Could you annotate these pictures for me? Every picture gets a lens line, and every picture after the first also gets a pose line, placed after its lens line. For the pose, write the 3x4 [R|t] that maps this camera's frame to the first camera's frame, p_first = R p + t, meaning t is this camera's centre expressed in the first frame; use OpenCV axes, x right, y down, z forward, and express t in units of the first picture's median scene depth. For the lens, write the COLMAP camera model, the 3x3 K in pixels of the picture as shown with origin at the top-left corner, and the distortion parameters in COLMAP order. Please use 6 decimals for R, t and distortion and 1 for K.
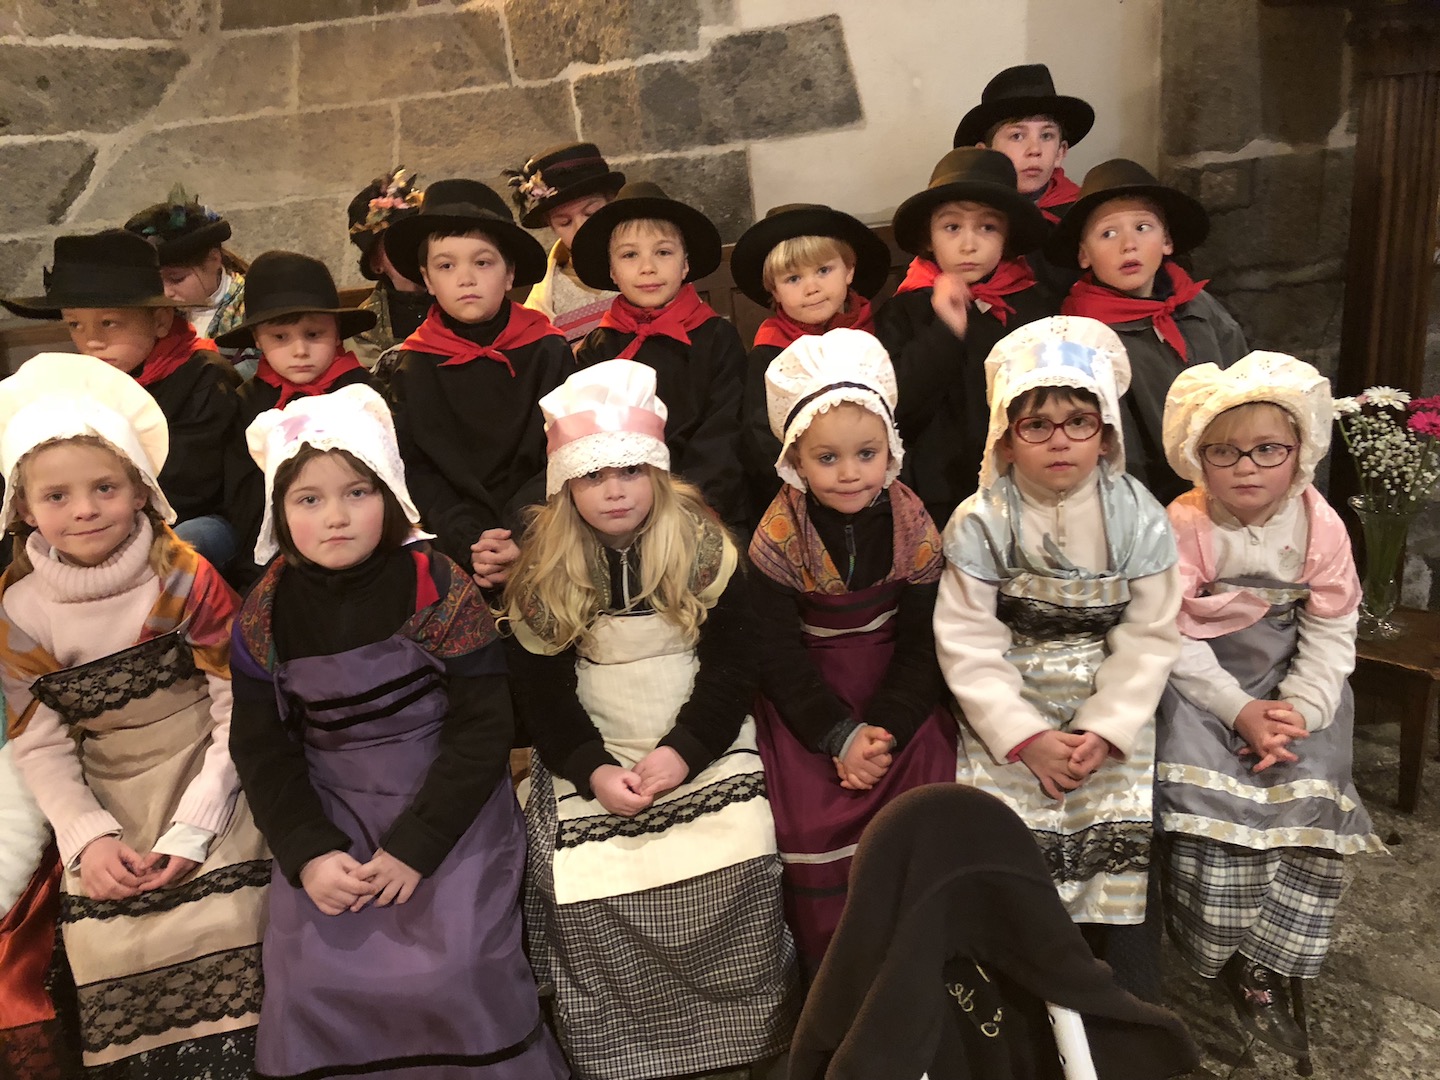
lens RADIAL K [[1165.4, 0, 716.2], [0, 1165.4, 550.5], [0, 0, 1]] dist [0.003269, 0.006158]
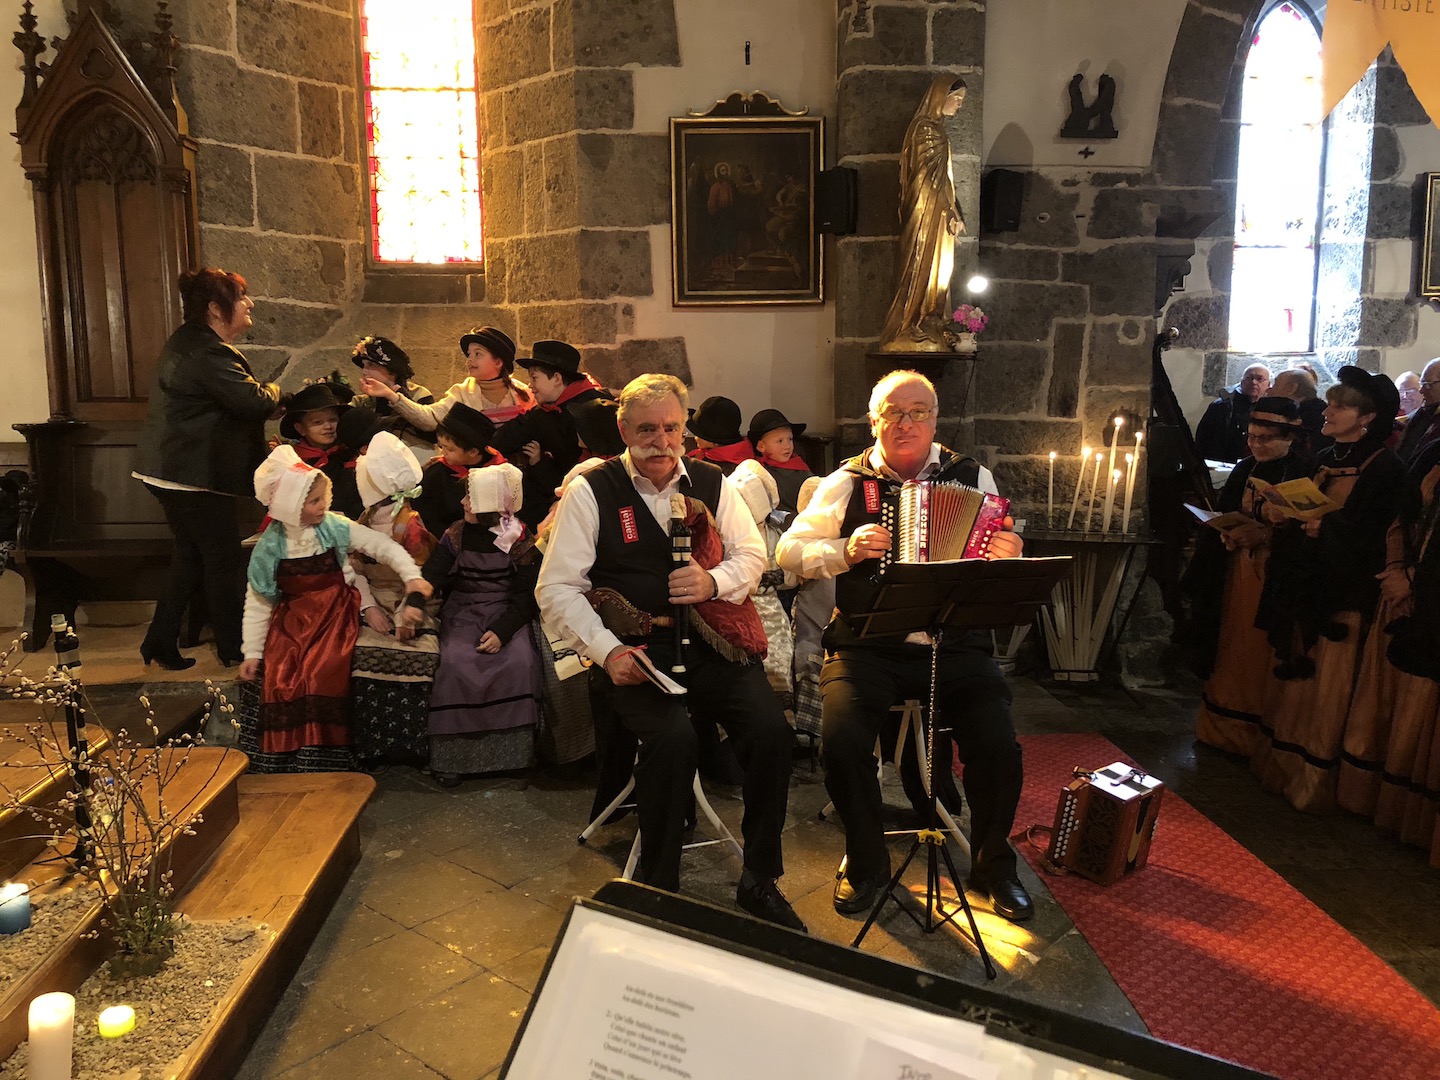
lens RADIAL K [[1175.2, 0, 727.5], [0, 1175.2, 541.9], [0, 0, 1]] dist [0.022077, -0.000589]
pose [[0.992381, 0.100987, 0.070584, 0.062671], [-0.083967, 0.973571, -0.212388, 0.293190], [-0.090167, 0.204844, 0.974633, -0.854099]]
